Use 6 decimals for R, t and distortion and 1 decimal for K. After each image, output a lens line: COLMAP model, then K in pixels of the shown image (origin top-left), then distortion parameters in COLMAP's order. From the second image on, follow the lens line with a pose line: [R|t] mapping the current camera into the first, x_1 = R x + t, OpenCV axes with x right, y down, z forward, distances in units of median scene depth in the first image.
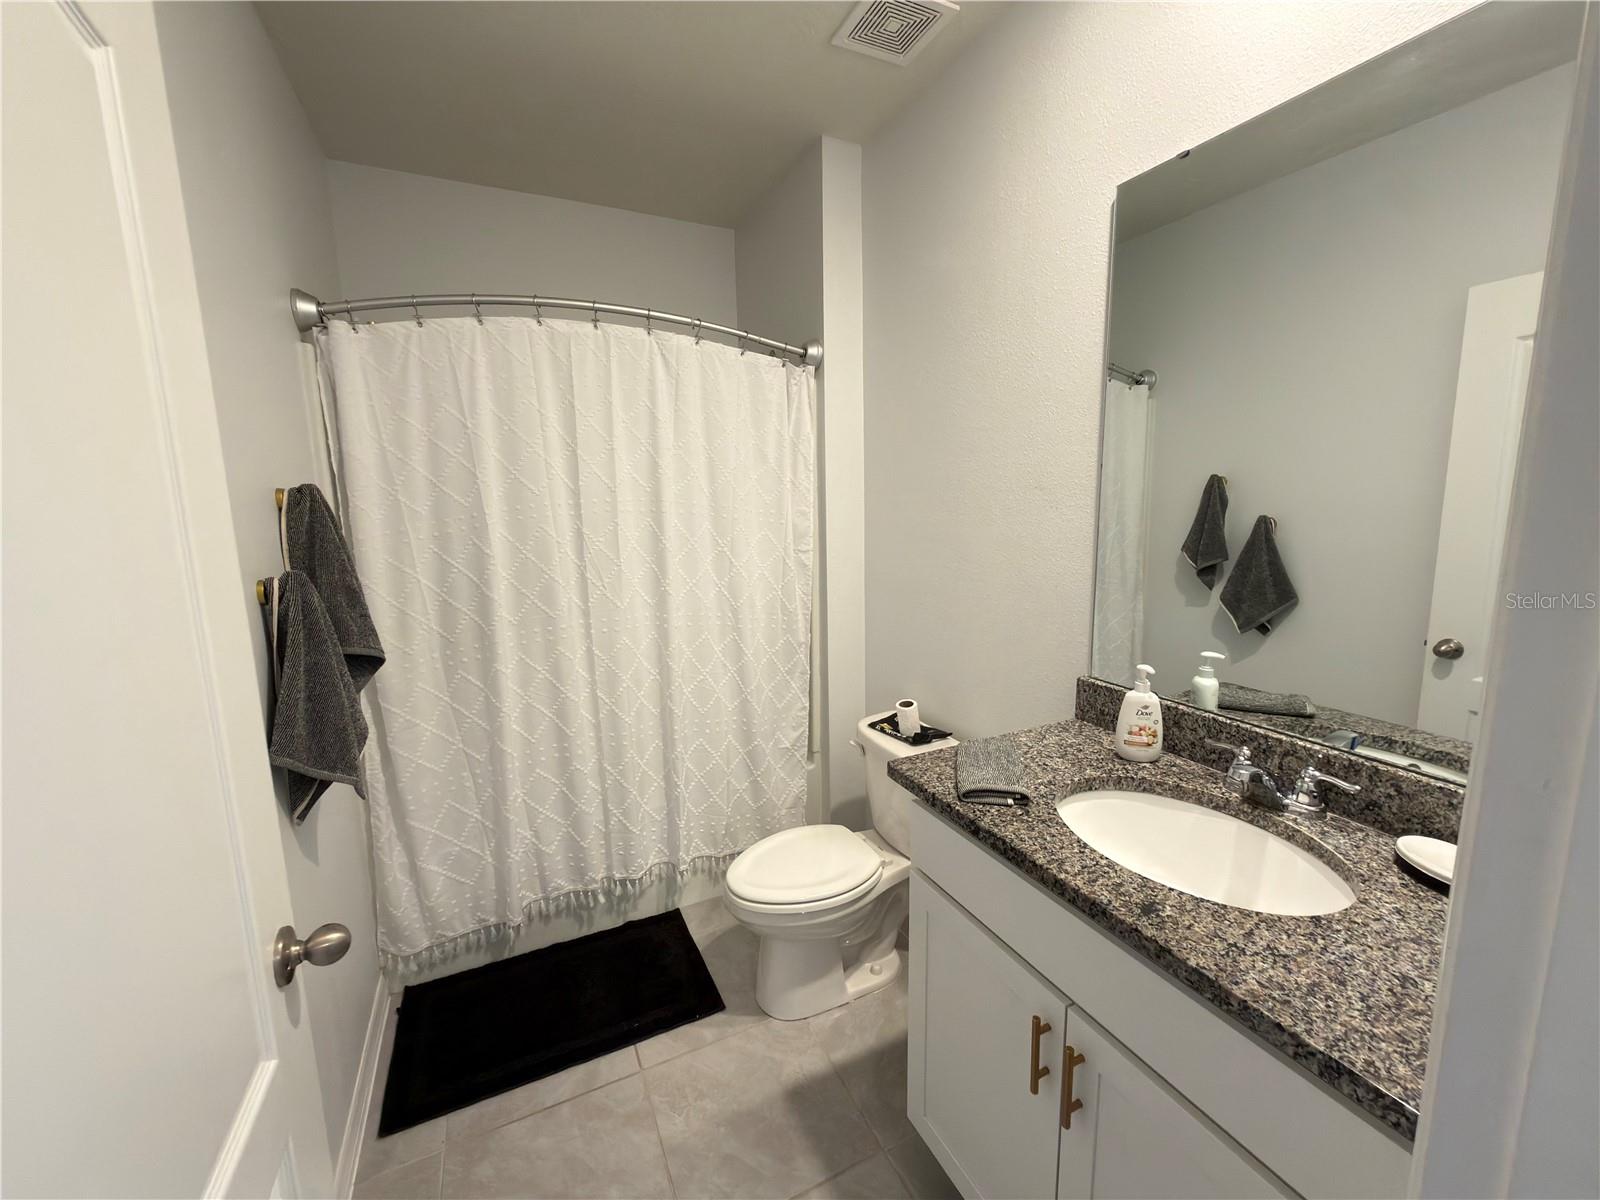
lens RADIAL K [[637.5, 0, 800.0], [0, 637.5, 597.4], [0, 0, 1]] dist [0.000403, -0.000048]
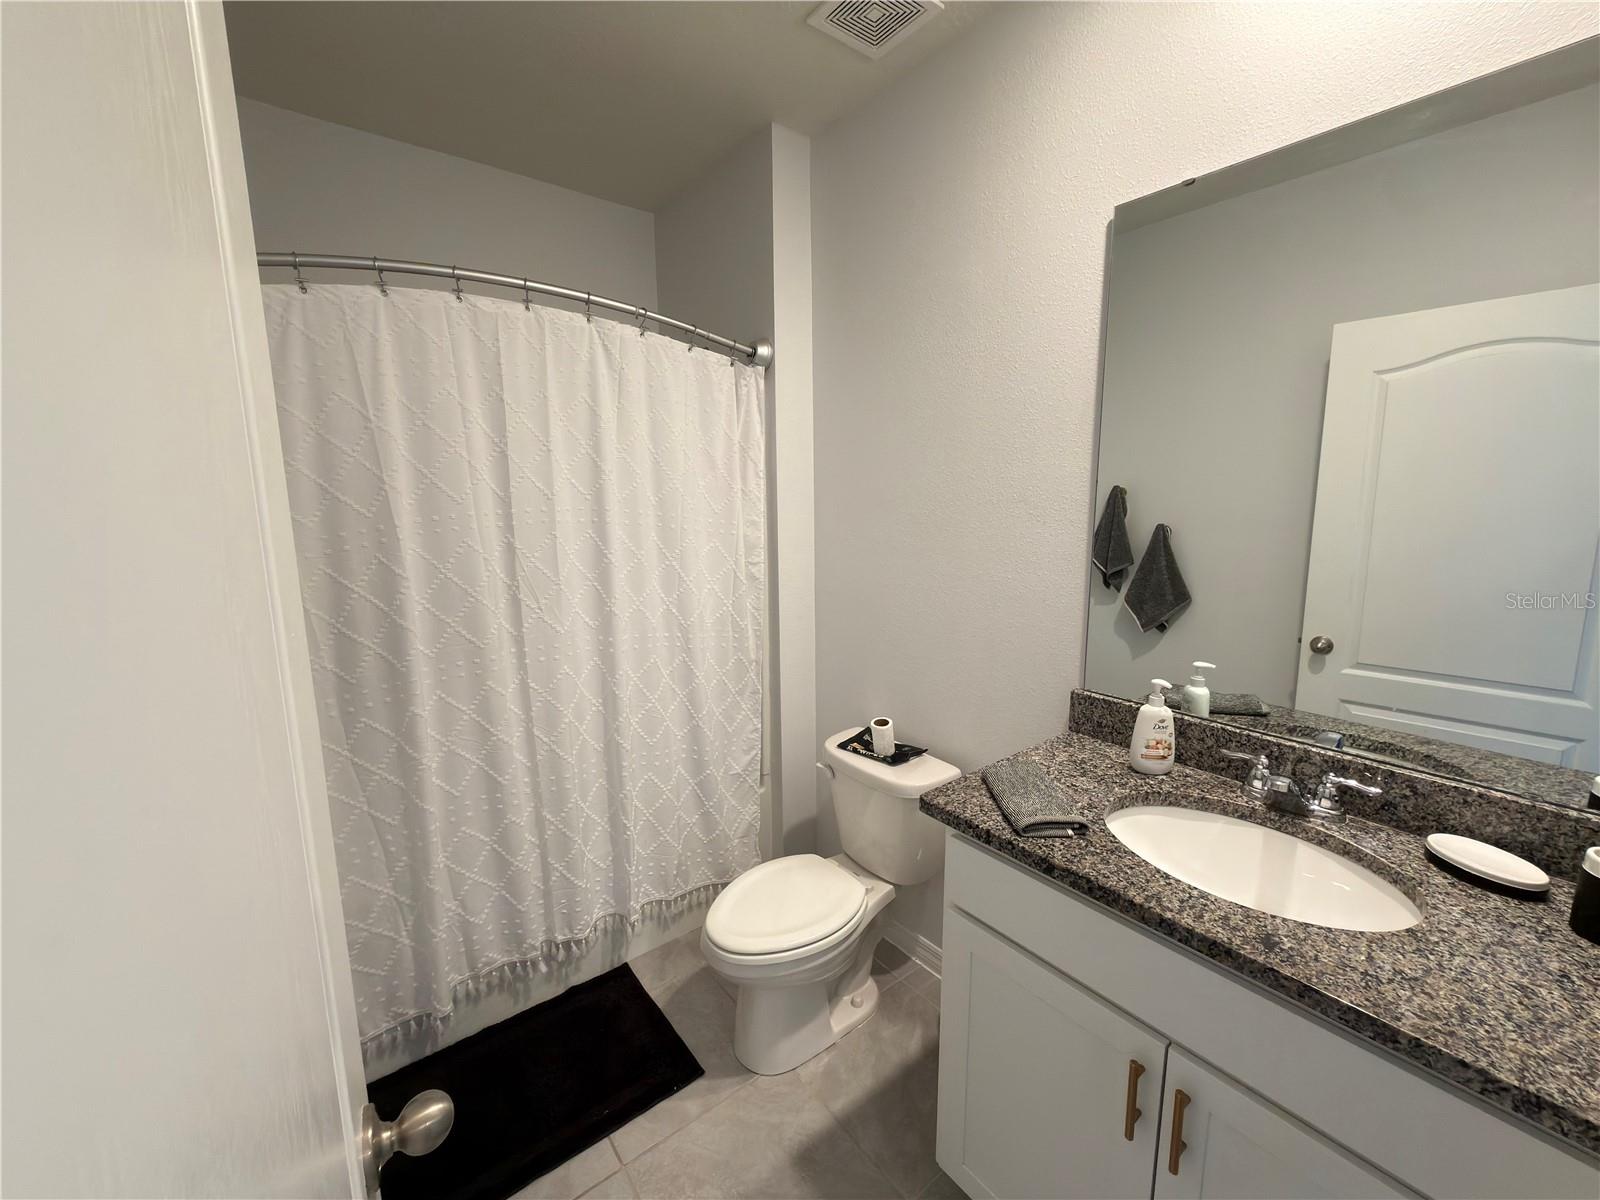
lens RADIAL K [[637.5, 0, 799.9], [0, 637.5, 597.2], [0, 0, 1]] dist [0.000403, -0.000048]
pose [[0.977341, -0.024383, 0.210260, -0.160229], [0.024465, 0.999698, 0.002209, -0.028972], [-0.210251, 0.002985, 0.977643, 0.085984]]
